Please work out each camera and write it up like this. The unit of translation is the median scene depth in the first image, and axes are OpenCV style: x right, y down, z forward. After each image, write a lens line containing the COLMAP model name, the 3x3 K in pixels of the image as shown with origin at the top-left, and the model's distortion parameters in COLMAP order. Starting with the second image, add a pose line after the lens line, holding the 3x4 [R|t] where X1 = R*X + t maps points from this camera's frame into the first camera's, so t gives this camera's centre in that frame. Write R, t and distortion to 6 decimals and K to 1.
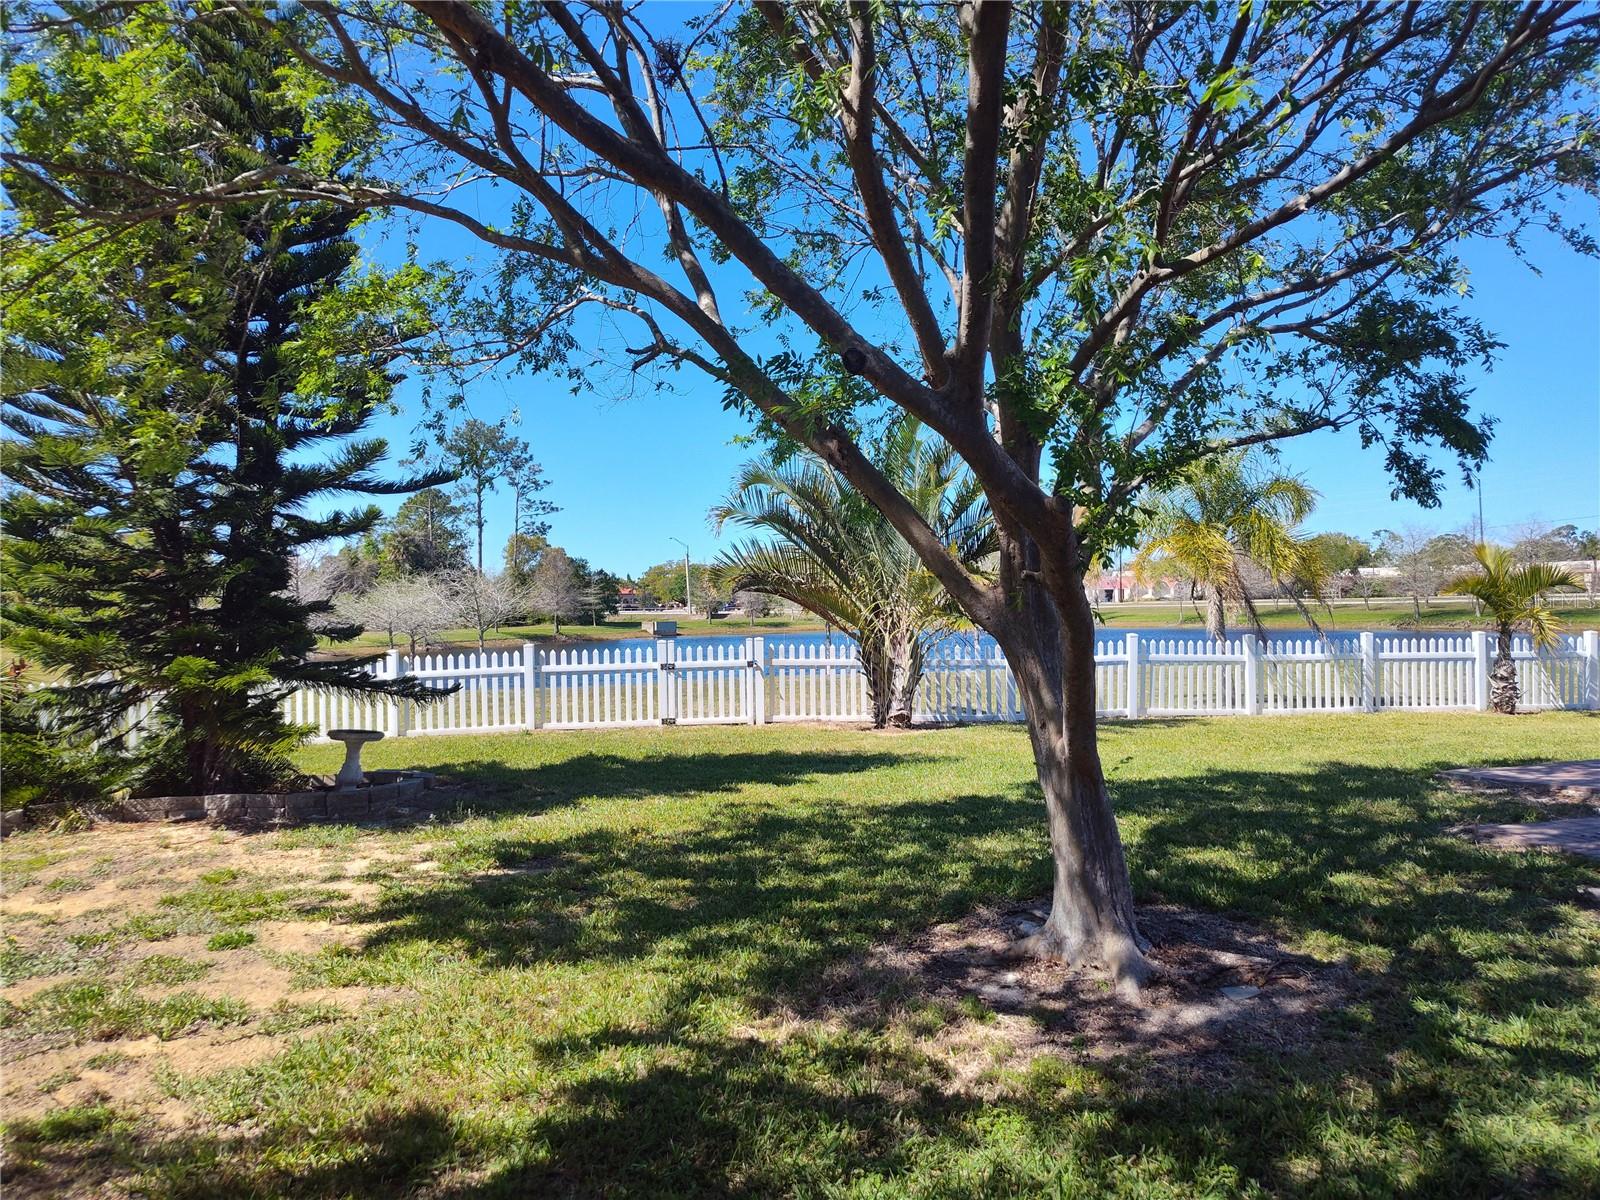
lens RADIAL K [[1094.1, 0, 792.3], [0, 1094.1, 602.0], [0, 0, 1]] dist [0.021370, -0.017707]
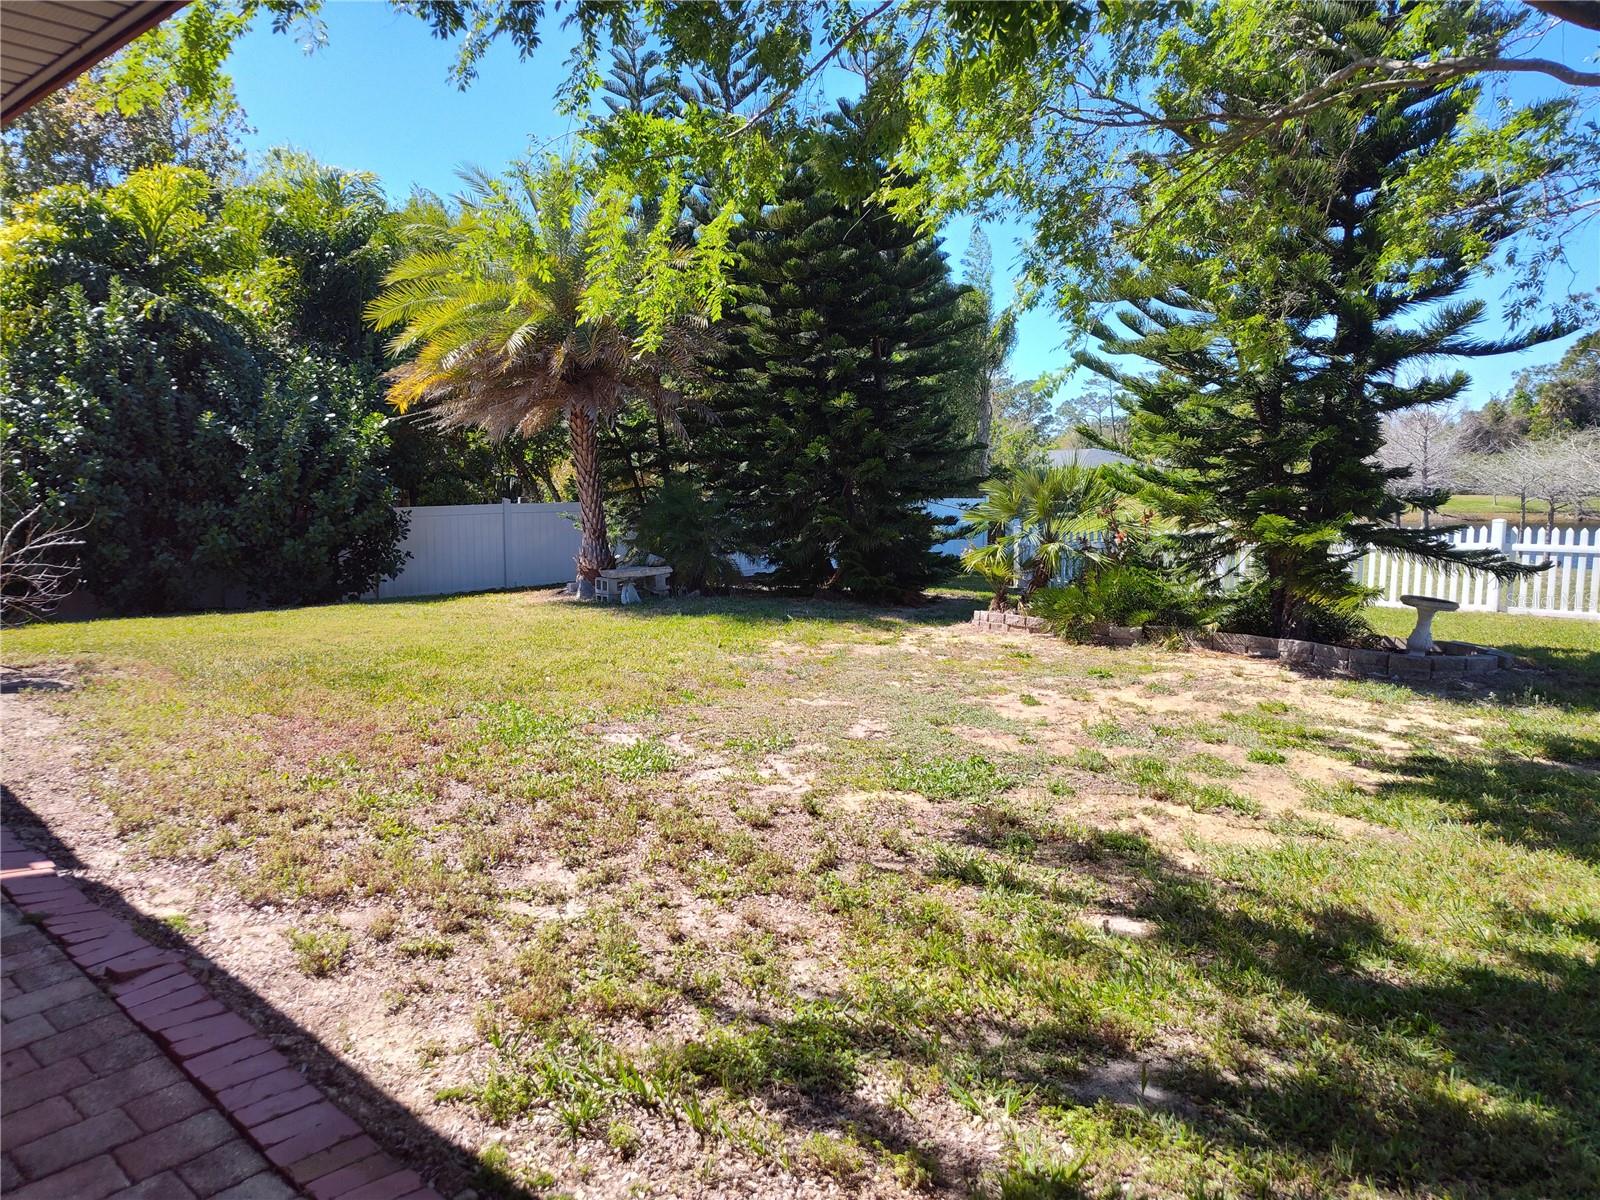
lens RADIAL K [[1094.1, 0, 799.8], [0, 1094.1, 599.3], [0, 0, 1]] dist [0.021370, -0.017707]
pose [[0.585630, 0.119780, -0.801680, 0.081300], [-0.017016, 0.990620, 0.135579, -0.009542], [0.810400, -0.065758, 0.582175, -0.058915]]
